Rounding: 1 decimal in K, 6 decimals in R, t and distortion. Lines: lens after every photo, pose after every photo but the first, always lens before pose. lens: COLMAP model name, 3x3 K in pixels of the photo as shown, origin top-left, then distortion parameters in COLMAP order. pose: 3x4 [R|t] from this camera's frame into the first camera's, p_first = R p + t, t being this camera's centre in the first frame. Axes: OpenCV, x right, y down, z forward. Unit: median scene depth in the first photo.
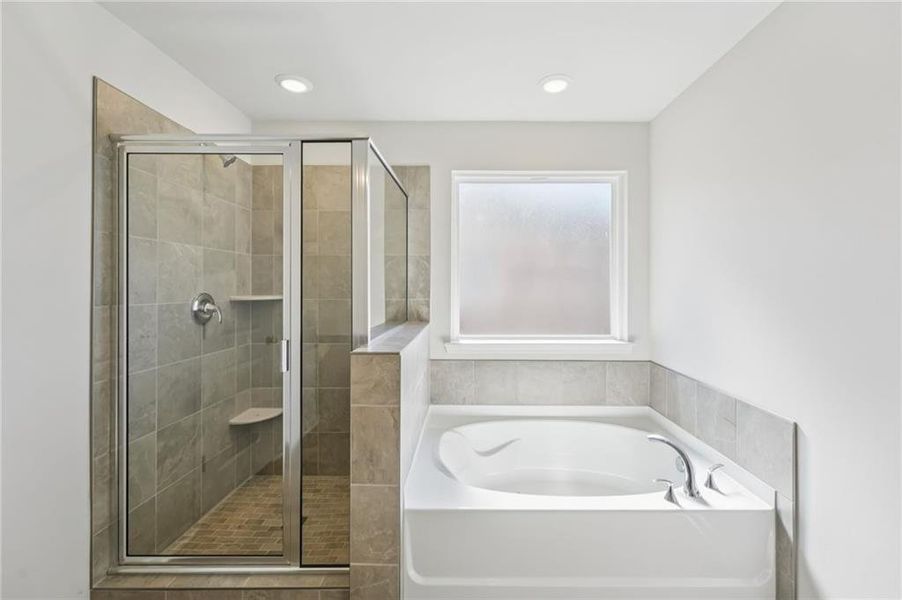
lens RADIAL K [[367.5, 0, 442.9], [0, 367.5, 287.3], [0, 0, 1]] dist [-0.023738, 0.001709]
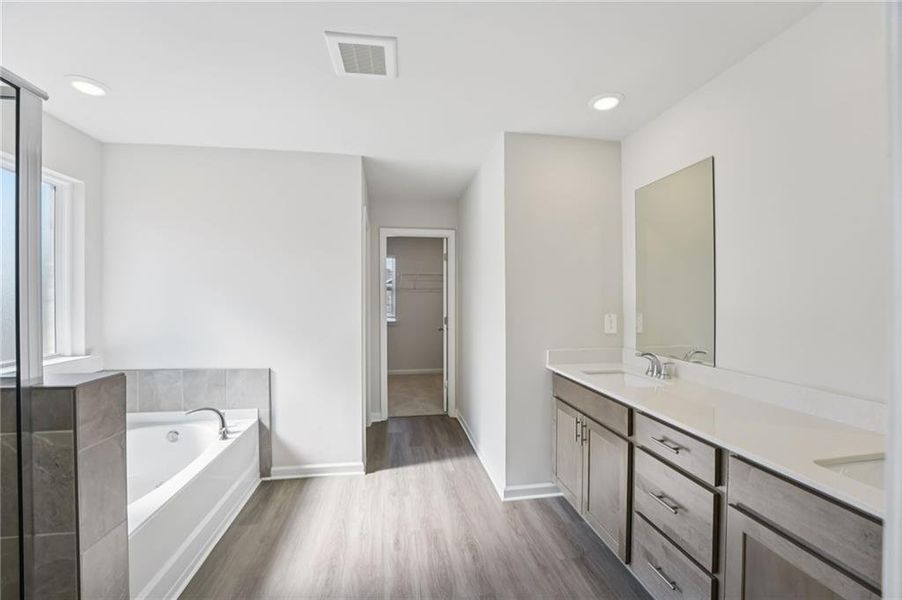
lens RADIAL K [[367.5, 0, 449.4], [0, 367.5, 299.5], [0, 0, 1]] dist [-0.023738, 0.001709]
pose [[-0.174931, -0.001161, 0.984580, -1.072652], [0.000868, 0.999999, 0.001333, -0.004650], [-0.984580, 0.001088, -0.174930, 0.334910]]
